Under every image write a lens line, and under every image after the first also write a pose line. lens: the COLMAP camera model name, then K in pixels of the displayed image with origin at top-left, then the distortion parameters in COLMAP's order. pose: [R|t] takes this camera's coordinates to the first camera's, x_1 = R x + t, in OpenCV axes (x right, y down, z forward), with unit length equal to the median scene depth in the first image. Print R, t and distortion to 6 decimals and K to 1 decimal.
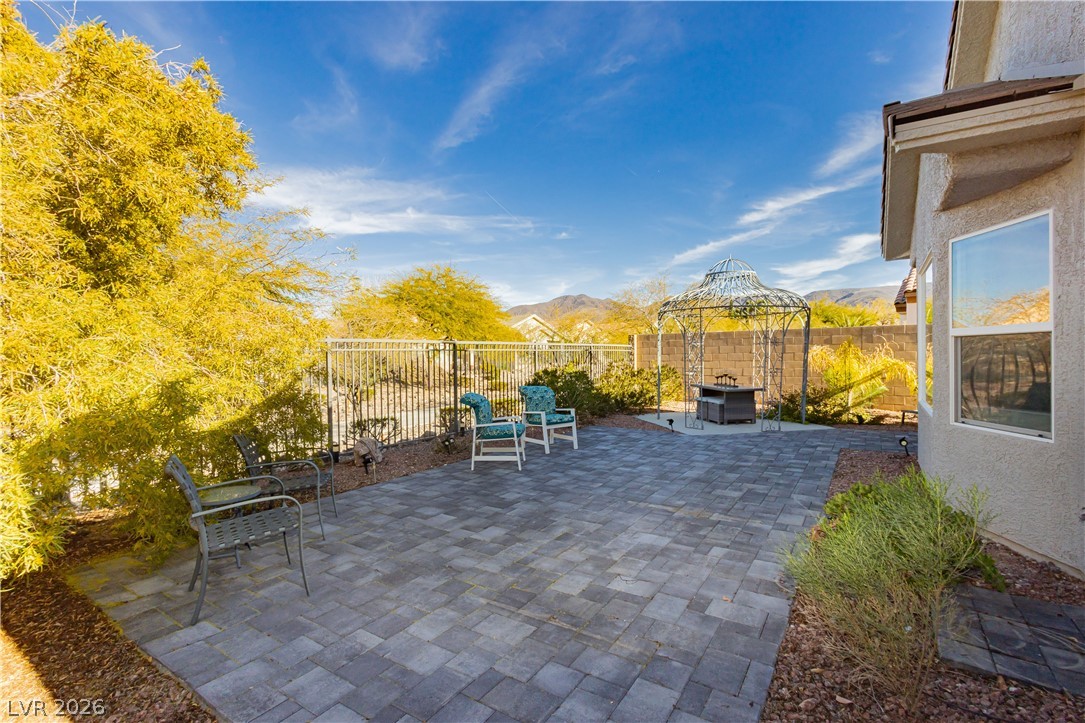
lens RADIAL K [[488.5, 0, 545.2], [0, 488.5, 361.3], [0, 0, 1]] dist [0.002204, -0.000327]
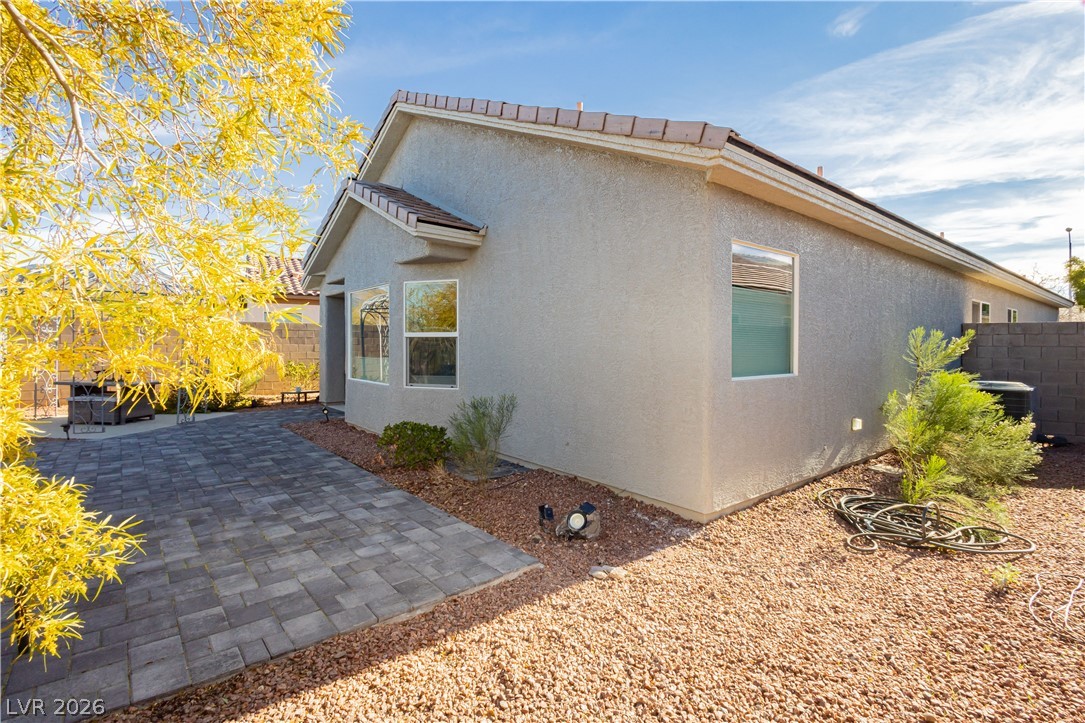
lens RADIAL K [[529.0, 0, 544.0], [0, 529.0, 356.2], [0, 0, 1]] dist [-0.017789, 0.000242]
pose [[0.287719, -0.007192, 0.957688, -0.878060], [0.002503, 0.999974, 0.006758, 0.006272], [-0.957712, 0.000453, 0.287729, -0.015649]]
